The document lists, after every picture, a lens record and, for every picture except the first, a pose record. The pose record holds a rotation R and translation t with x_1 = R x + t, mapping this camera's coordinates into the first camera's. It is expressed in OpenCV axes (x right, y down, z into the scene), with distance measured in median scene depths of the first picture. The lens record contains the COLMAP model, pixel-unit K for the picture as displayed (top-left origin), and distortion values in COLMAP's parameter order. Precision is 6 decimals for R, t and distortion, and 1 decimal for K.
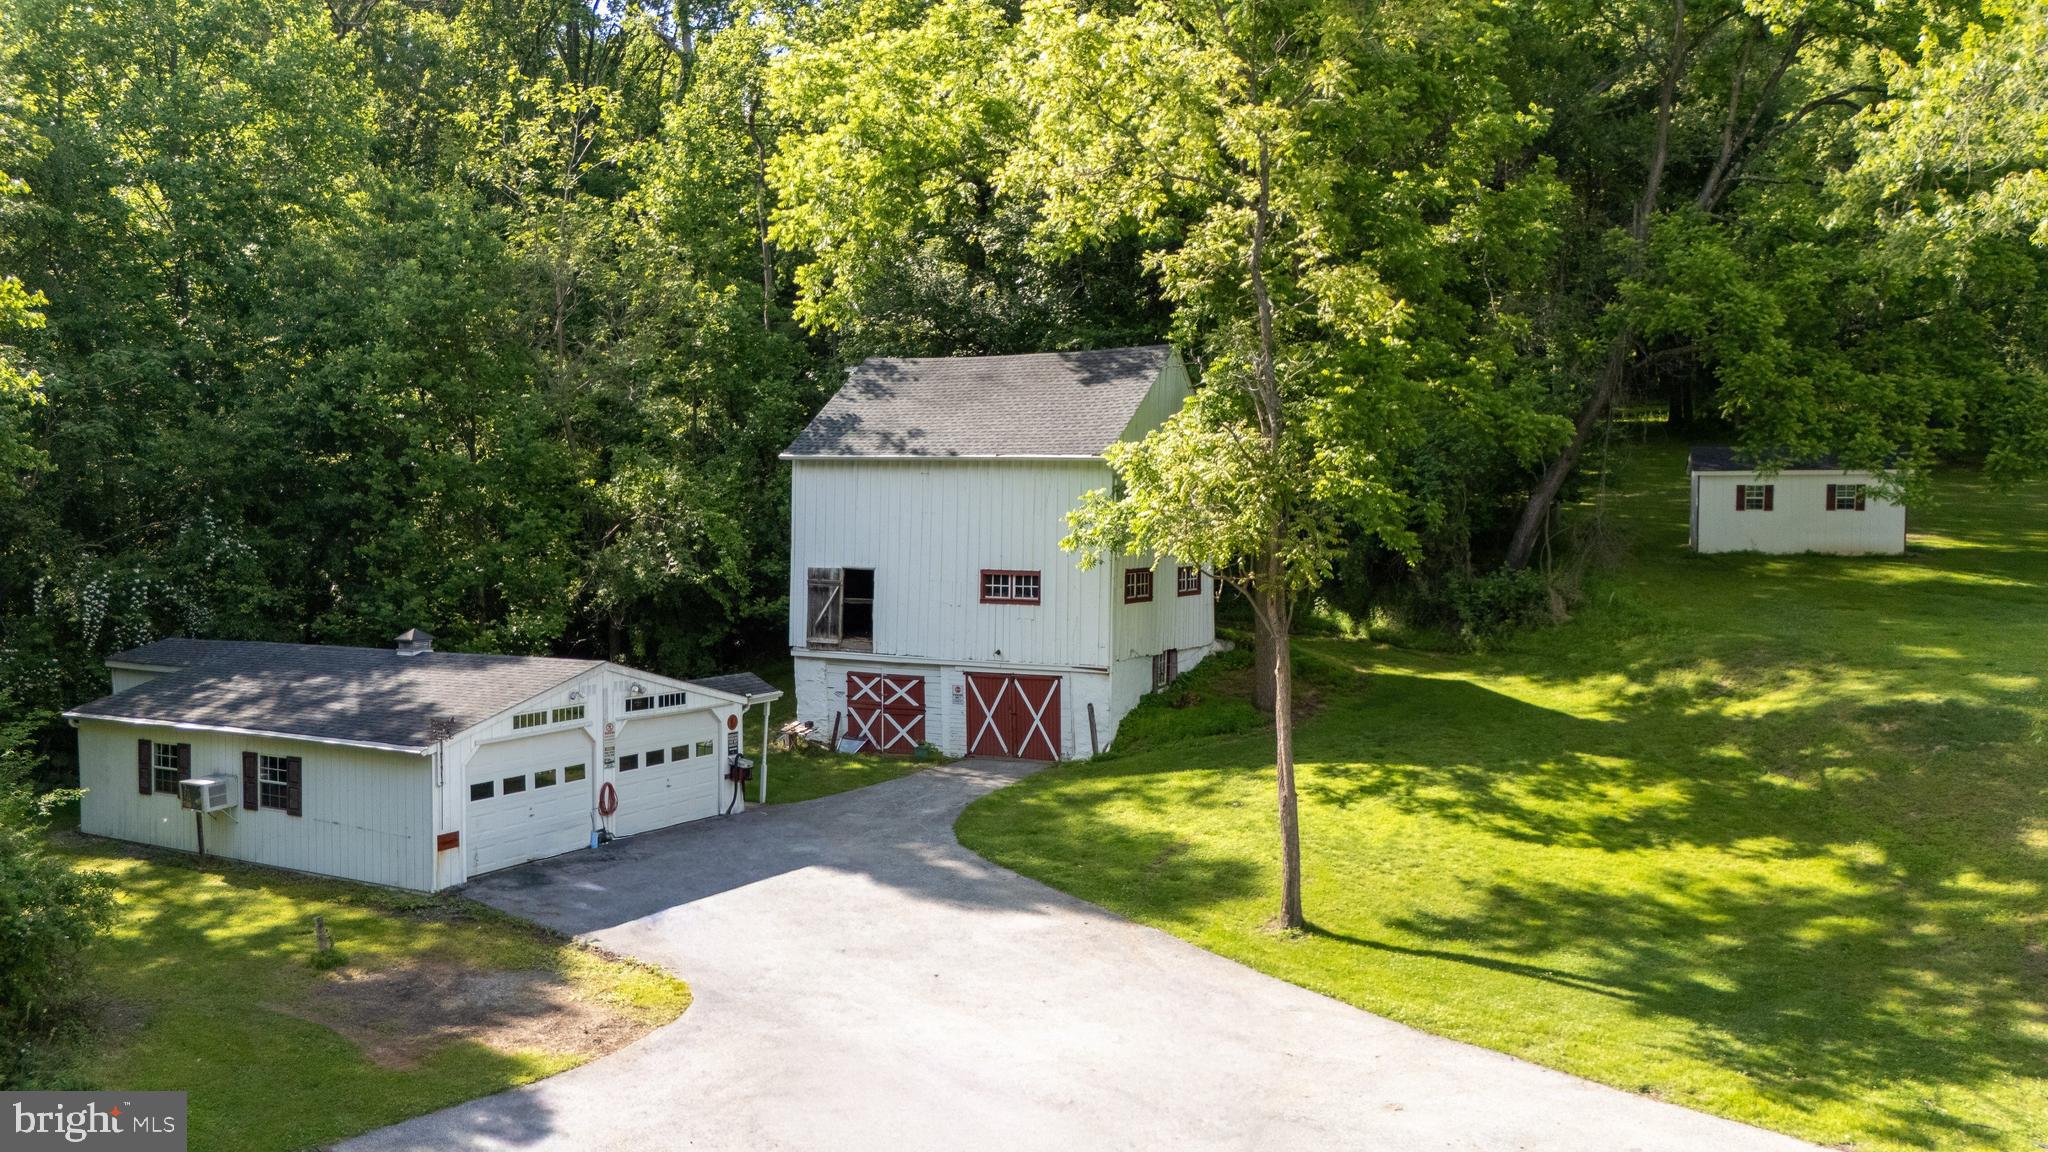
lens RADIAL K [[1483.3, 0, 1024.0], [0, 1483.3, 576.0], [0, 0, 1]] dist [0.104353, -0.106616]
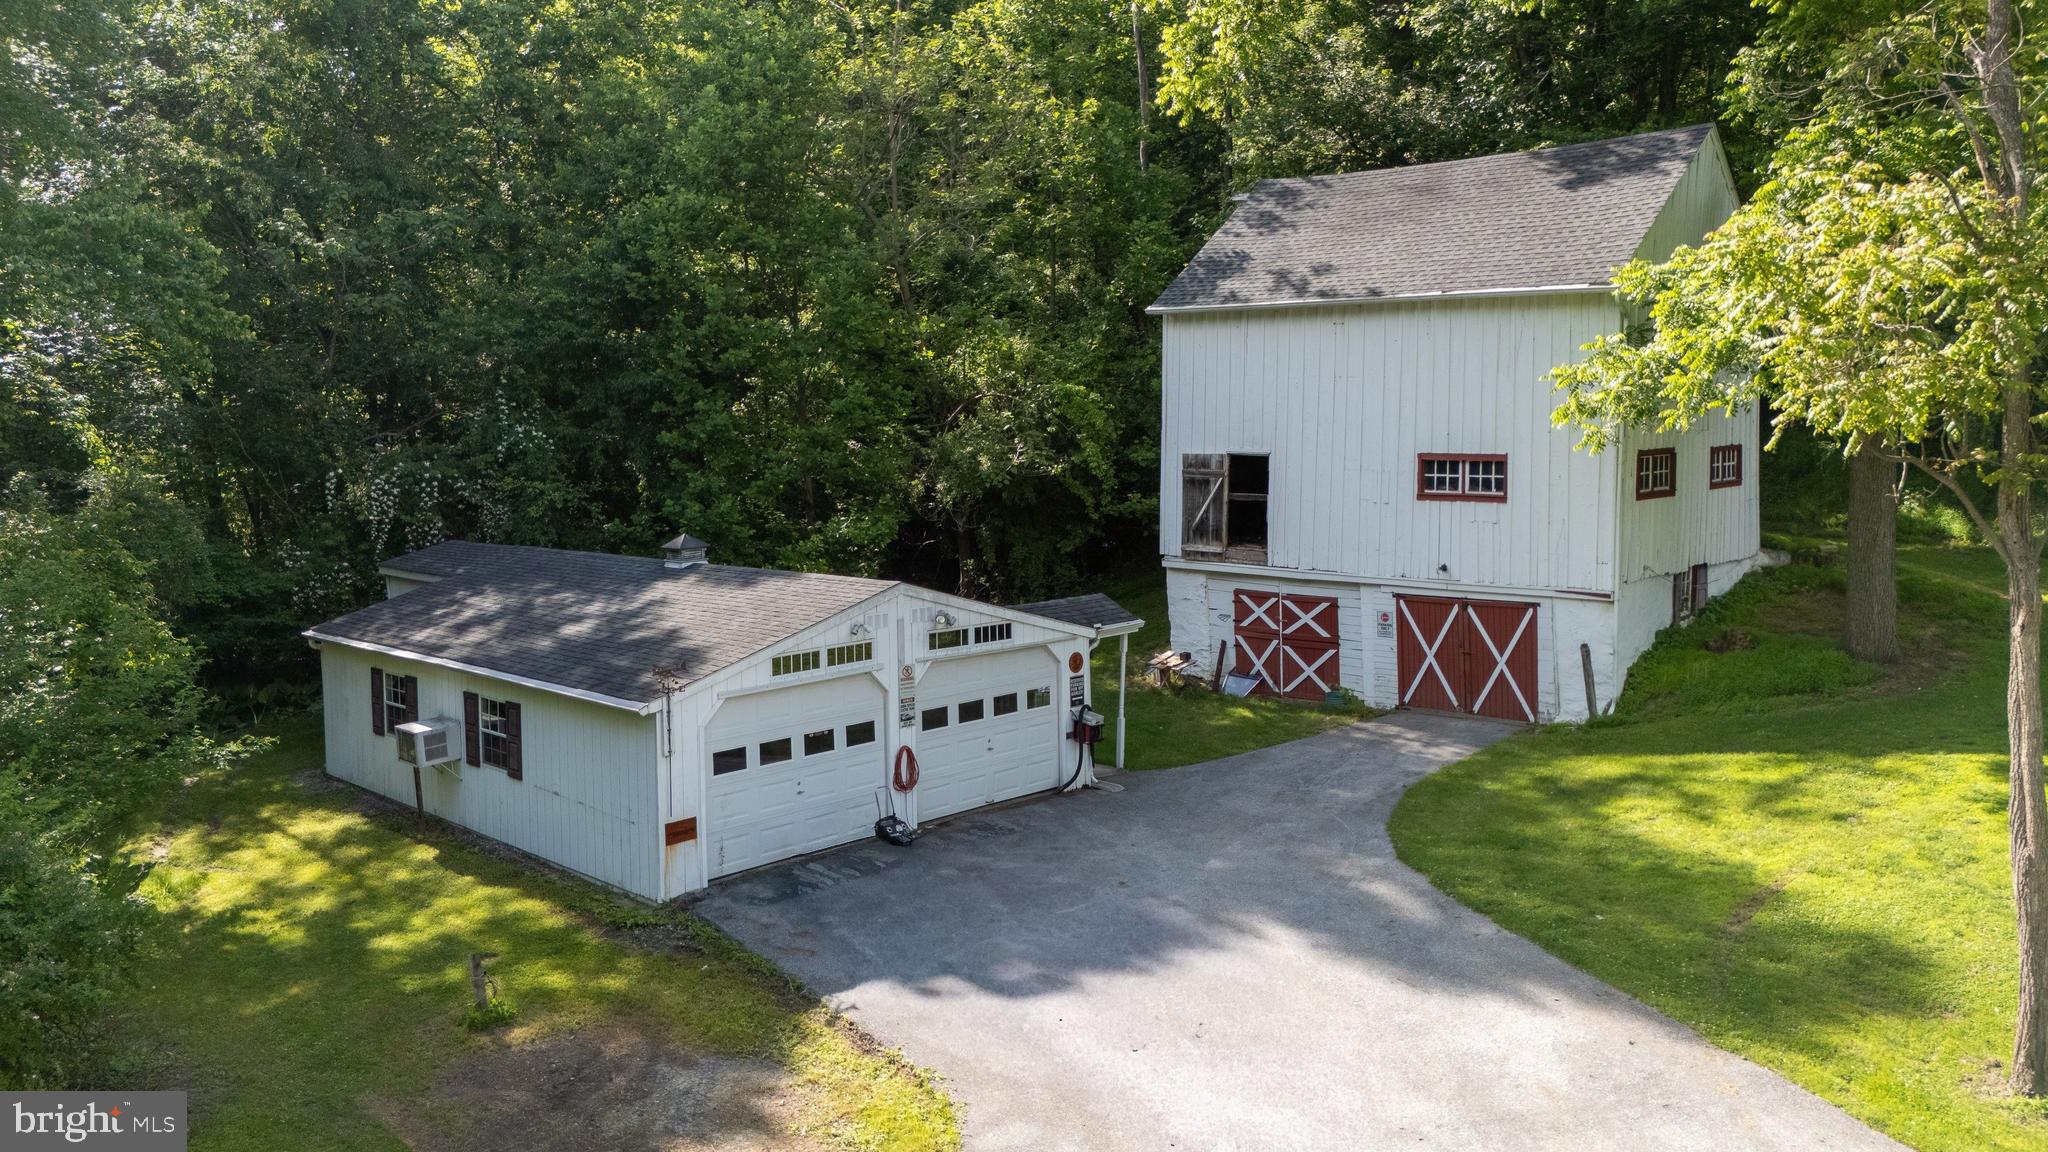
lens RADIAL K [[1508.4, 0, 1024.0], [0, 1508.4, 517.2], [0, 0, 1]] dist [0.098510, -0.111475]
pose [[0.965523, 0.001791, -0.260311, -0.022380], [0.006996, 0.999437, 0.032825, 0.001176], [0.260223, -0.033515, 0.964967, 0.237335]]
